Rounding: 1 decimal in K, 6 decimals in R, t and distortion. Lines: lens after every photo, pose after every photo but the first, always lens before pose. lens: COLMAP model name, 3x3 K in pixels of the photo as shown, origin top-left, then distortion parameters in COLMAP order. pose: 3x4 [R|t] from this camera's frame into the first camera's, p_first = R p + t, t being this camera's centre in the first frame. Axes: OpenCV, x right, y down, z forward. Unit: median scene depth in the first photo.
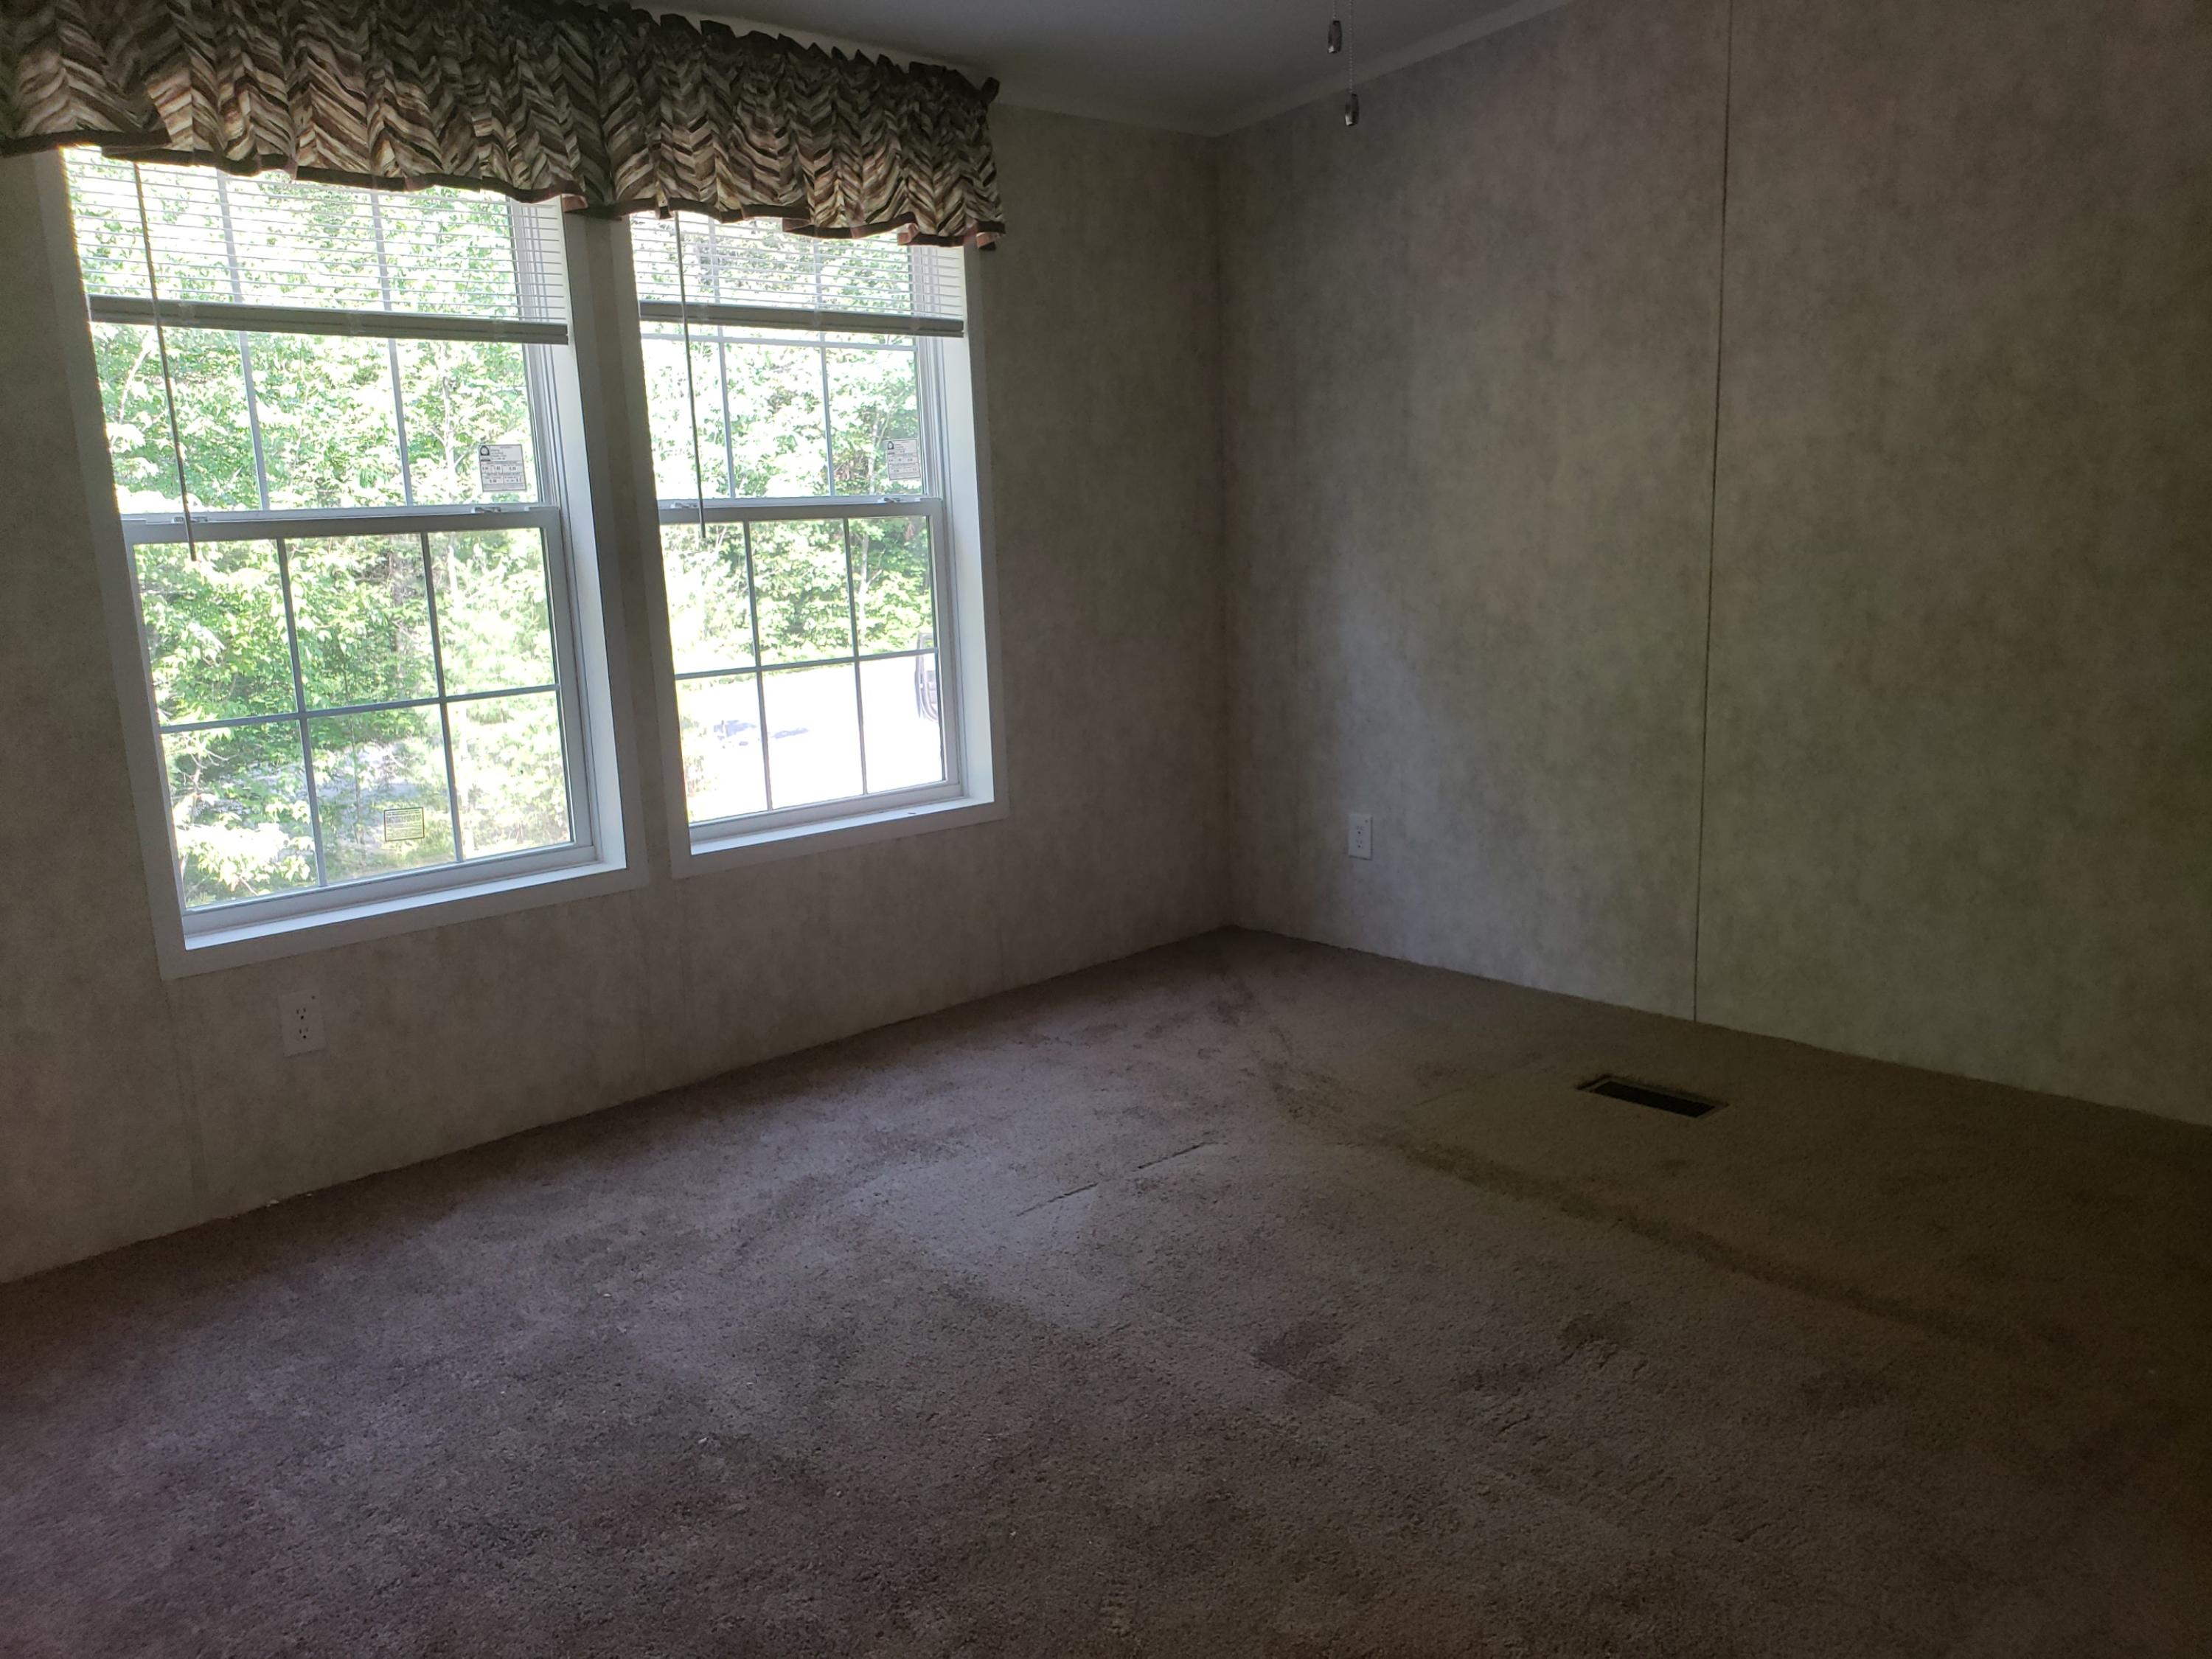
lens RADIAL K [[1797.2, 0, 1123.0], [0, 1797.2, 832.2], [0, 0, 1]] dist [0.152009, -0.151687]
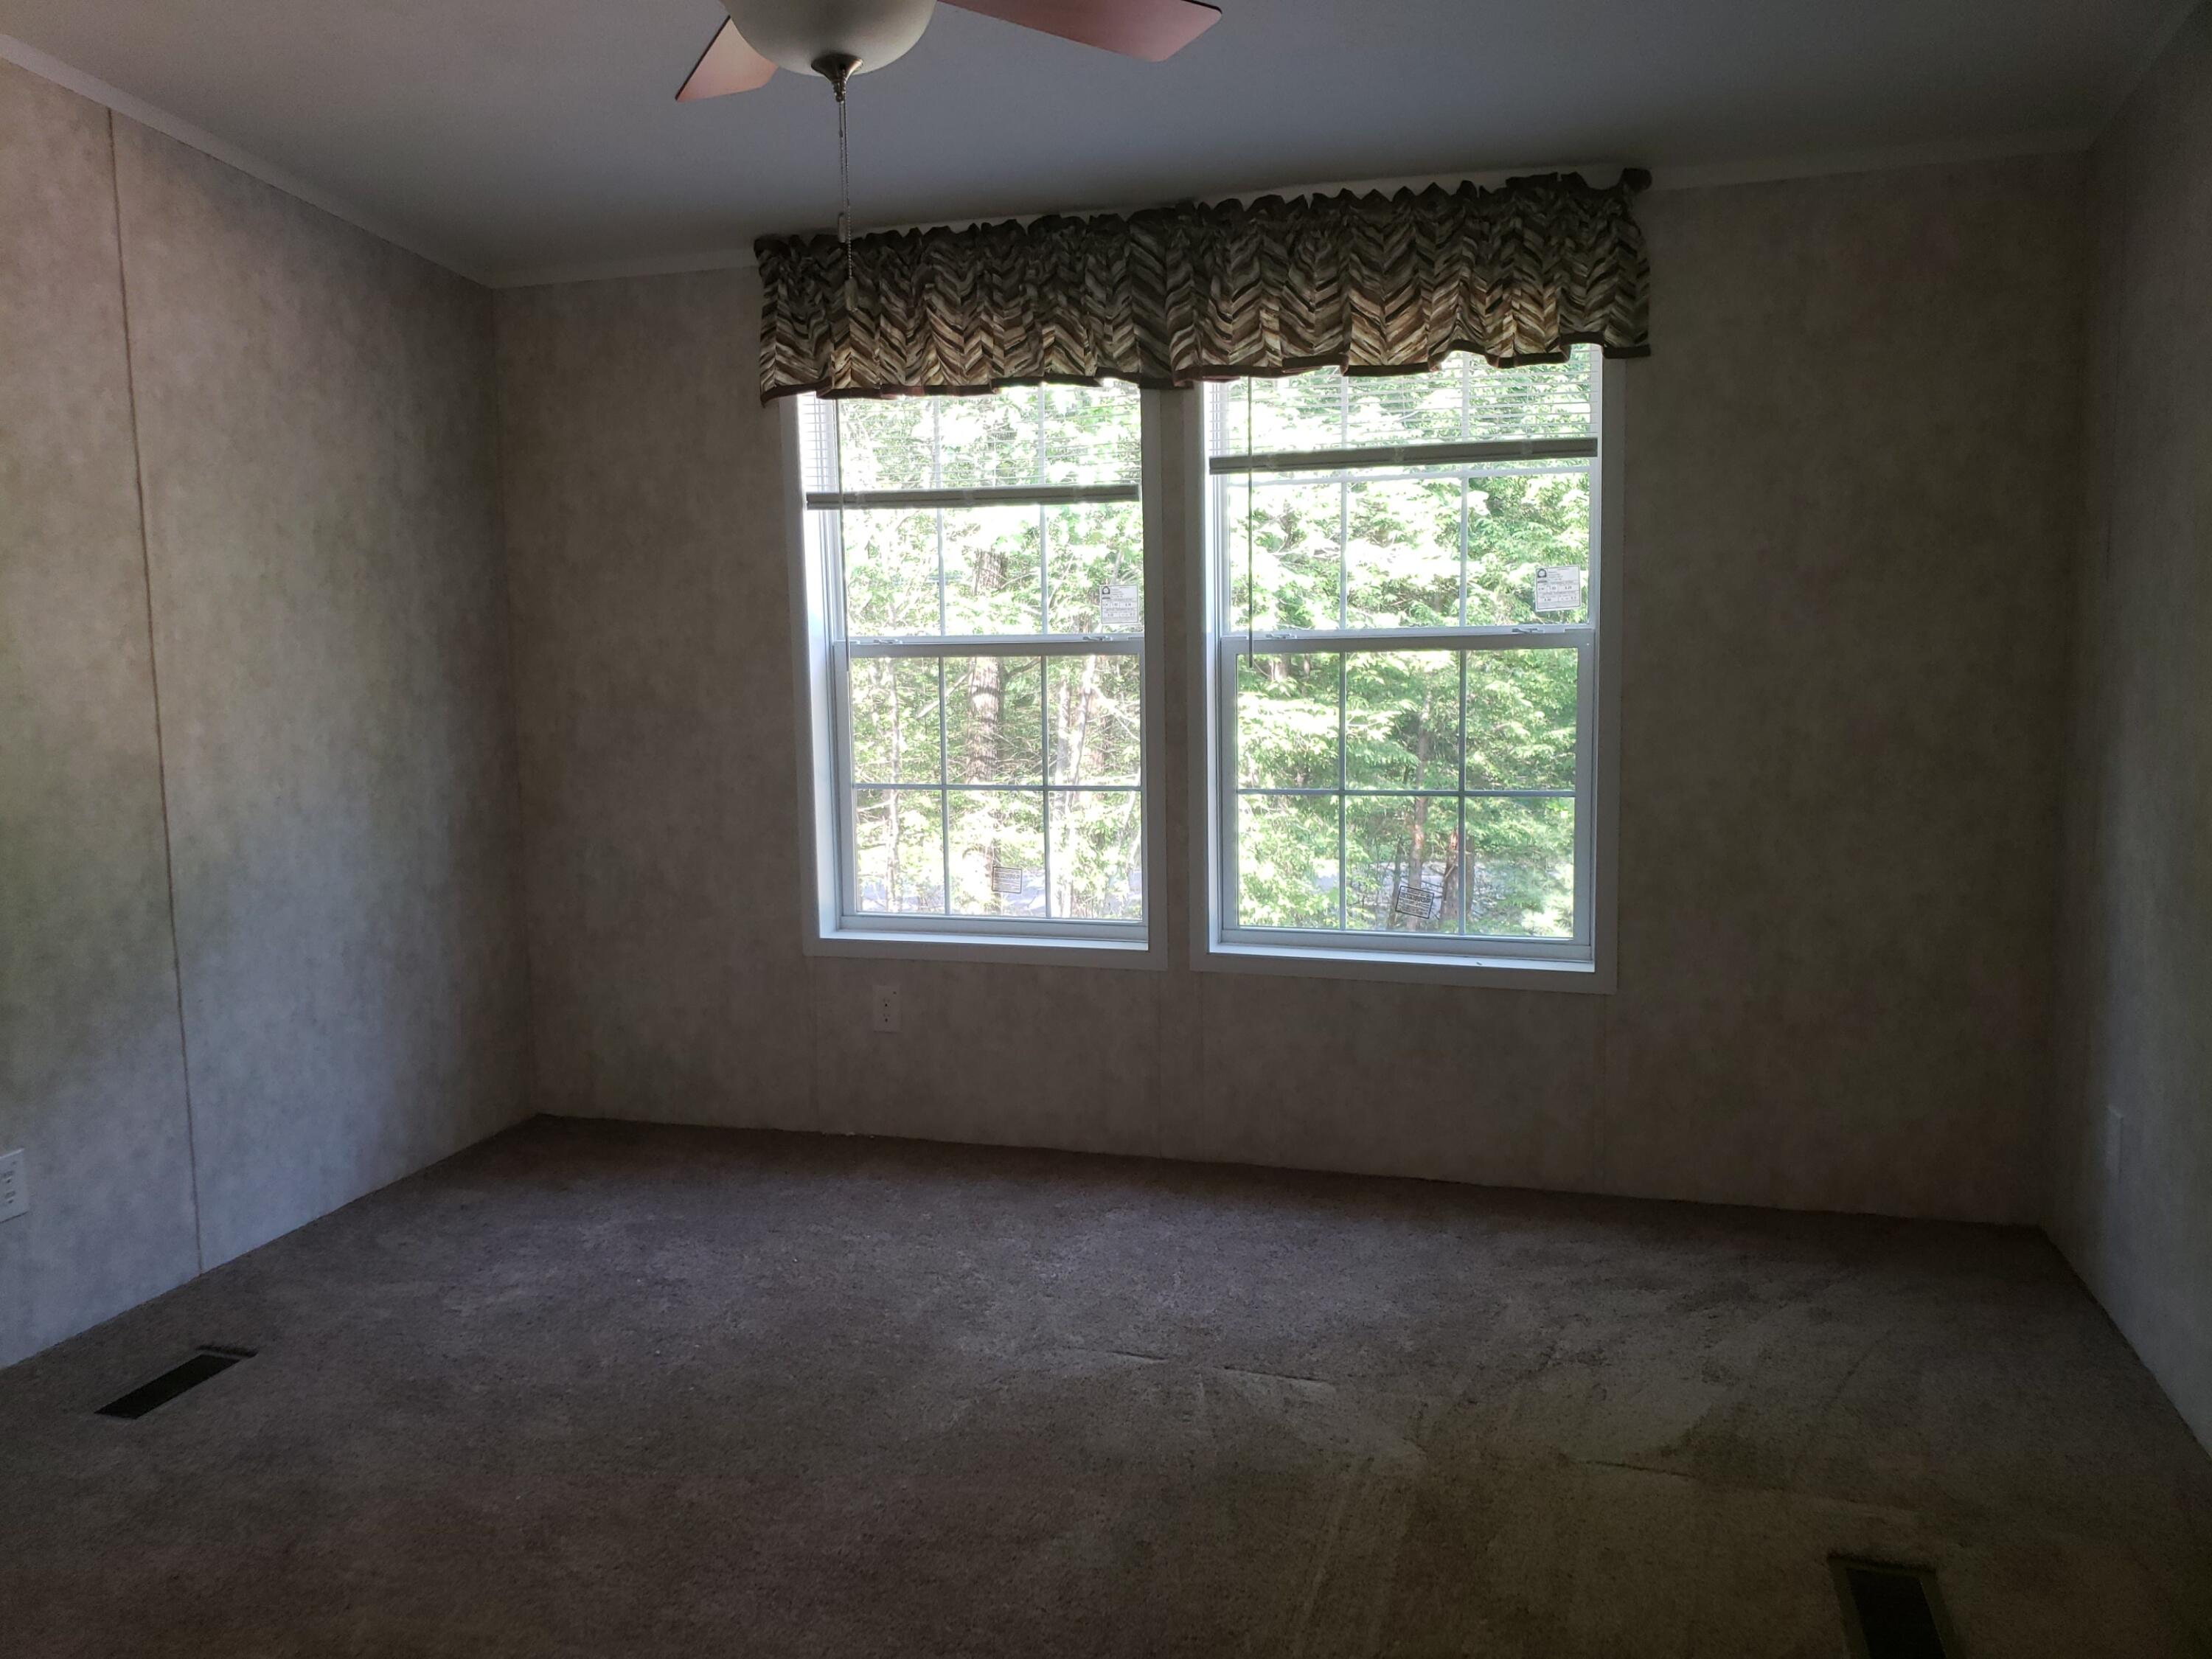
lens RADIAL K [[1797.2, 0, 1123.0], [0, 1797.2, 832.2], [0, 0, 1]] dist [0.152009, -0.151687]
pose [[0.479369, 0.129736, -0.867971, 0.694192], [-0.166156, 0.984542, 0.055394, -0.115190], [0.861741, 0.117665, 0.493515, 0.431796]]
